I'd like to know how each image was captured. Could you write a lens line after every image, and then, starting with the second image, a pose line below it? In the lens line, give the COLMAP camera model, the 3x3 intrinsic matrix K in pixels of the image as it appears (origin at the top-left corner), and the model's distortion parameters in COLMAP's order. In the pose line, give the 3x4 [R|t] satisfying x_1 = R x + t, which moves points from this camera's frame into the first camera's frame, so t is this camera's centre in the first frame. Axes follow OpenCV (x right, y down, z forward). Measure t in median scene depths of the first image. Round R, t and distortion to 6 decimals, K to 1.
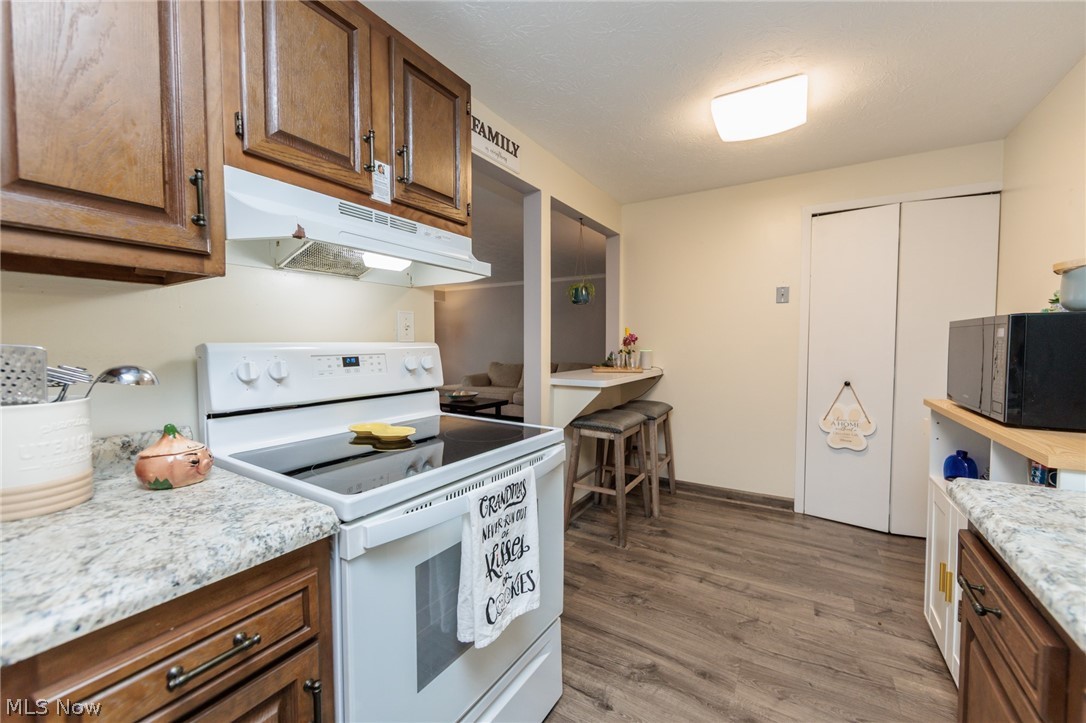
lens RADIAL K [[430.3, 0, 543.0], [0, 430.3, 361.5], [0, 0, 1]] dist [-0.006069, -0.000093]
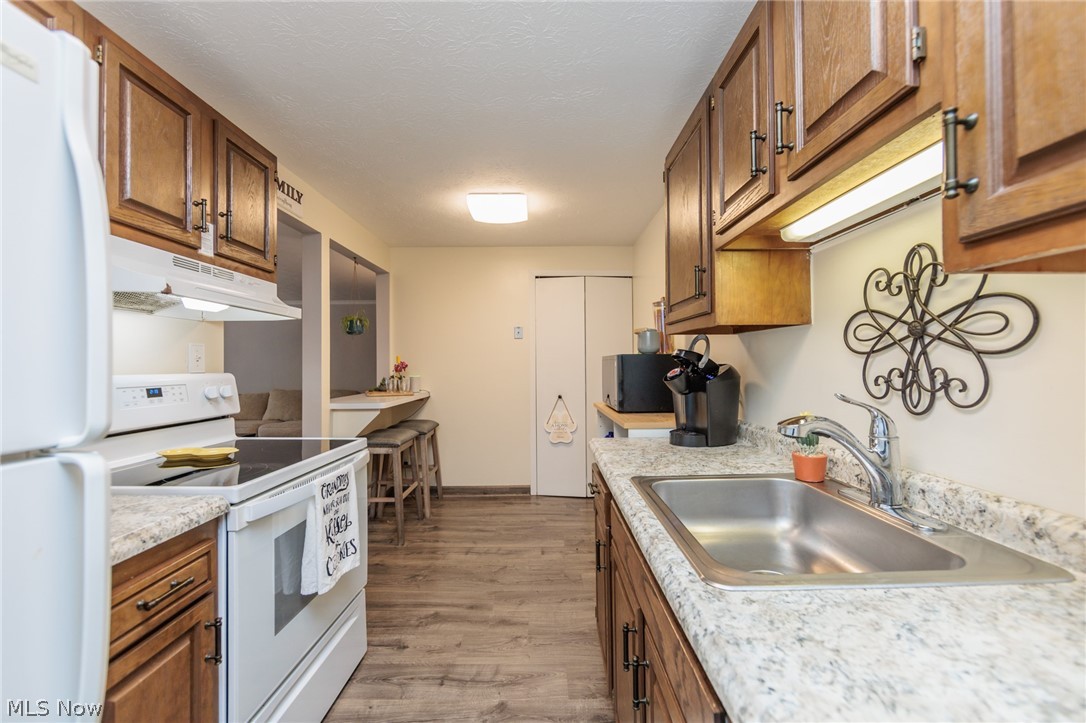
lens RADIAL K [[436.4, 0, 547.7], [0, 436.4, 360.7], [0, 0, 1]] dist [-0.001212, -0.000234]
pose [[0.847700, -0.000390, 0.530476, -0.154389], [0.030892, 0.998339, -0.048631, 0.002992], [-0.529576, 0.057612, 0.846304, -0.347490]]
